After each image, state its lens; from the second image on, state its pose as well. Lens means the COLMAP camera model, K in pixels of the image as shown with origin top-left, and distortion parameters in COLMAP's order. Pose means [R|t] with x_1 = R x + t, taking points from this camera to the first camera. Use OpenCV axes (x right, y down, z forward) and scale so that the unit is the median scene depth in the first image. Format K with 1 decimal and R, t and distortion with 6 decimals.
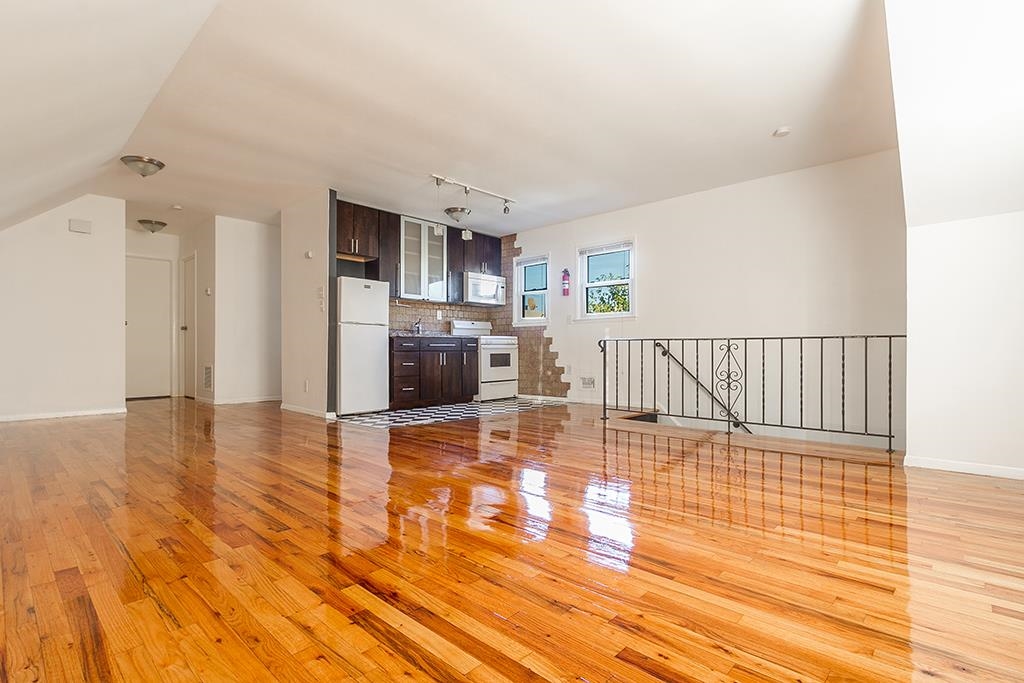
lens RADIAL K [[506.2, 0, 530.3], [0, 506.2, 352.2], [0, 0, 1]] dist [0.003736, 0.003027]
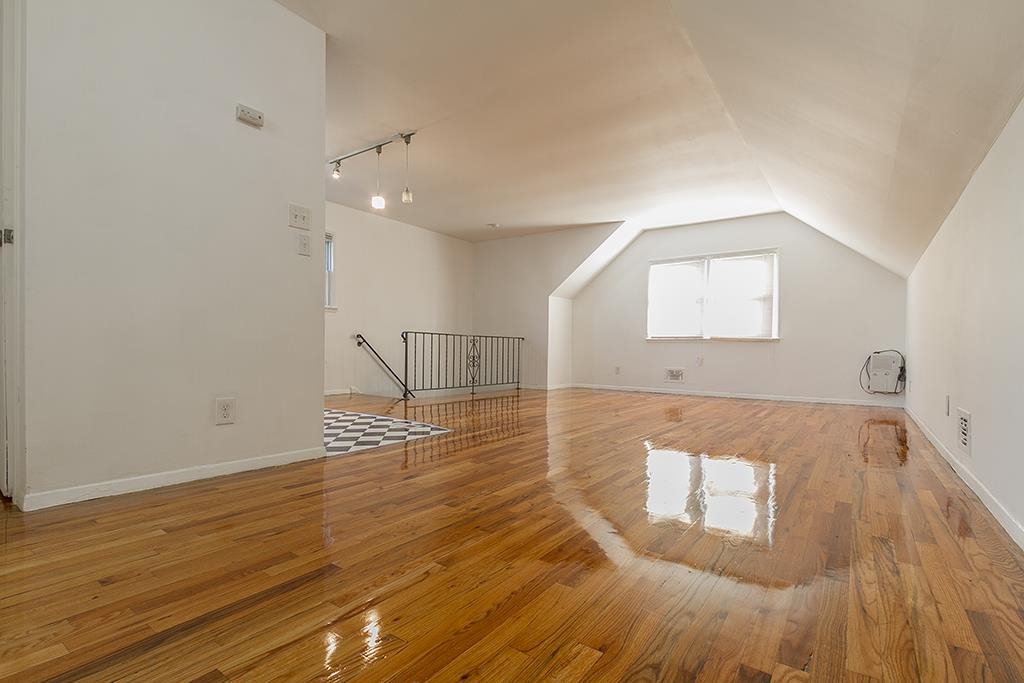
lens RADIAL K [[506.2, 0, 510.6], [0, 506.2, 346.6], [0, 0, 1]] dist [0.003736, 0.003027]
pose [[-0.153563, 0.007552, 0.988110, -0.862711], [-0.003165, 0.999962, -0.008134, 0.014830], [-0.988134, -0.004377, -0.153534, 0.785912]]
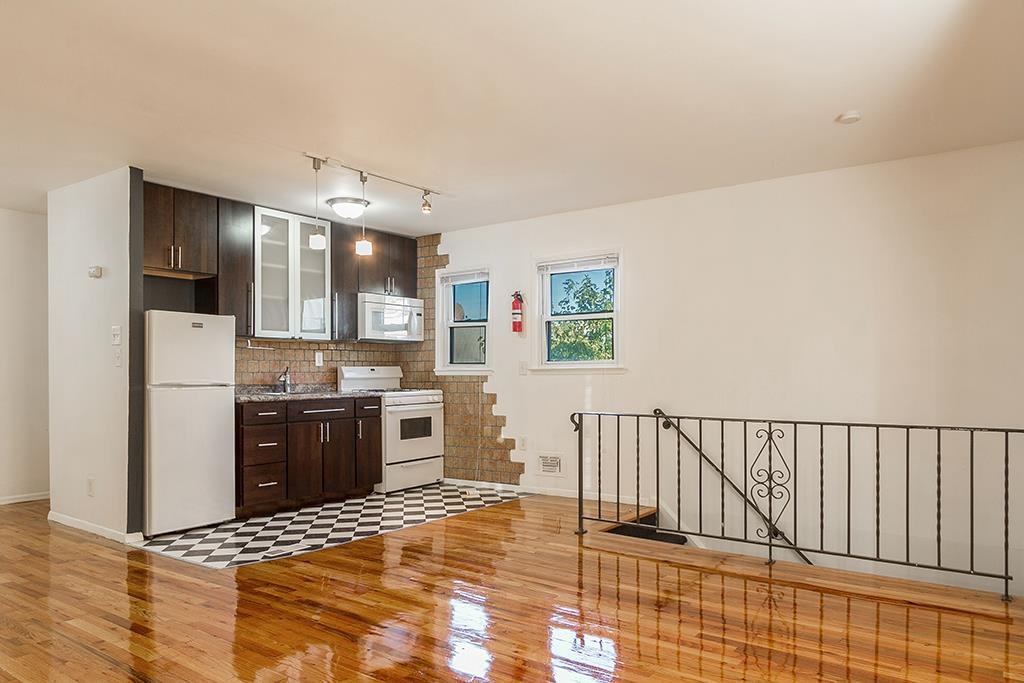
lens RADIAL K [[717.6, 0, 550.4], [0, 717.6, 373.7], [0, 0, 1]] dist [-0.002238, 0.005658]
pose [[0.991316, -0.003510, 0.131455, -0.010850], [0.003952, 0.999987, -0.003104, -0.059854], [-0.131442, 0.003597, 0.991317, 0.074216]]
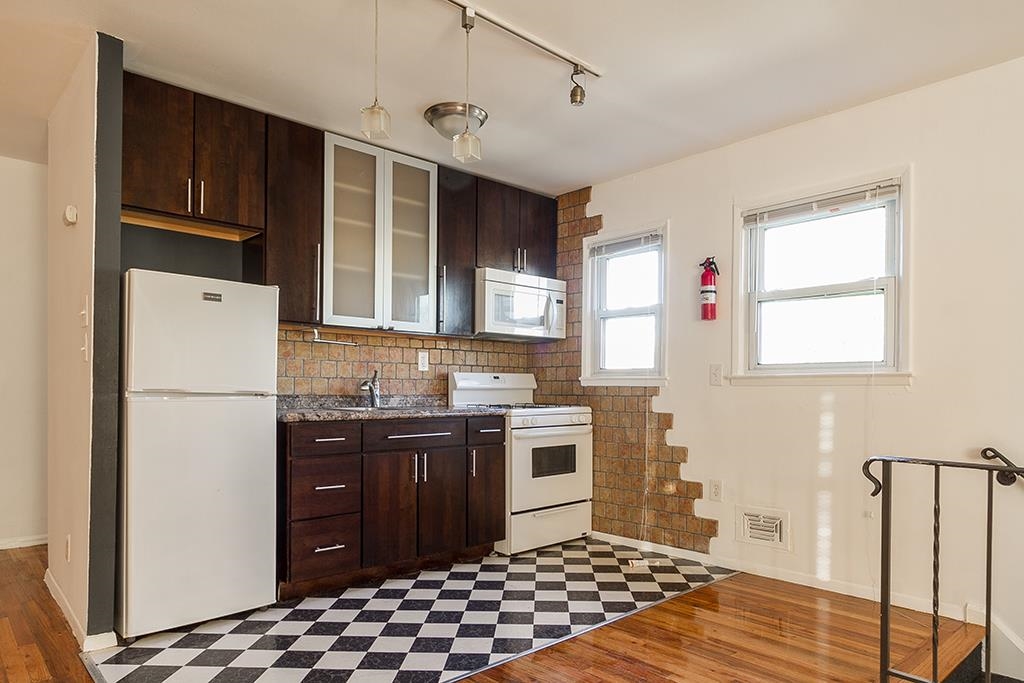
lens RADIAL K [[673.6, 0, 538.2], [0, 673.6, 382.8], [0, 0, 1]] dist [0.008993, -0.006089]
pose [[0.997270, 0.006589, -0.073542, -0.035050], [-0.007665, 0.999868, -0.014354, -0.053658], [0.073438, 0.014879, 0.997189, 0.465444]]
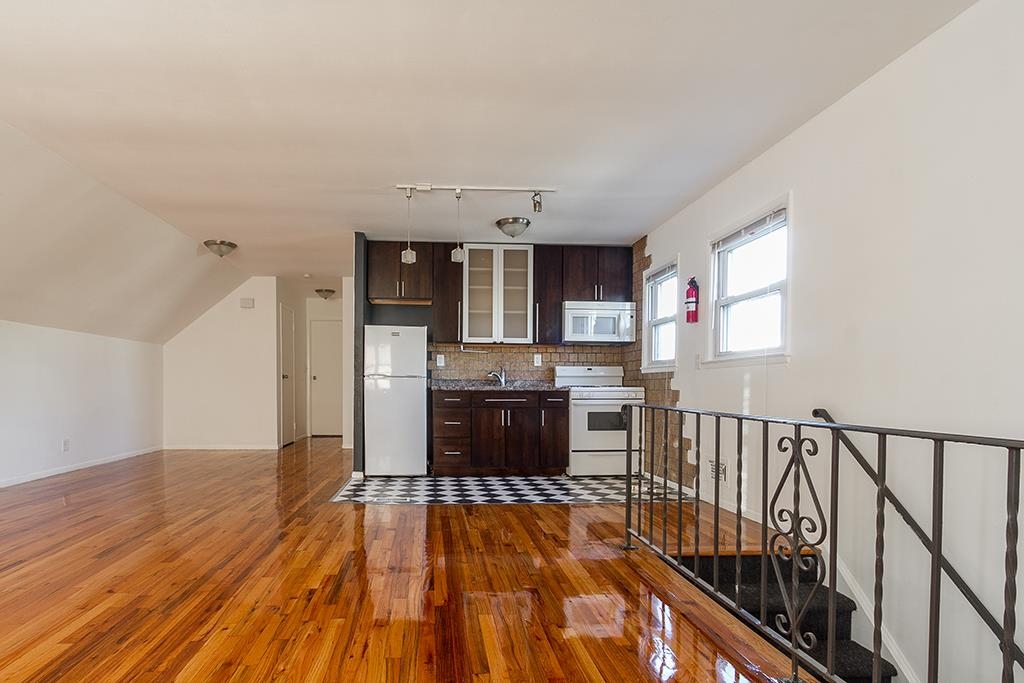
lens RADIAL K [[506.2, 0, 435.4], [0, 506.2, 397.5], [0, 0, 1]] dist [0.003736, 0.003027]
pose [[0.698215, 0.019669, -0.715618, 0.324379], [-0.010041, 0.999793, 0.017684, -0.032552], [0.715818, -0.005162, 0.698268, 0.397765]]
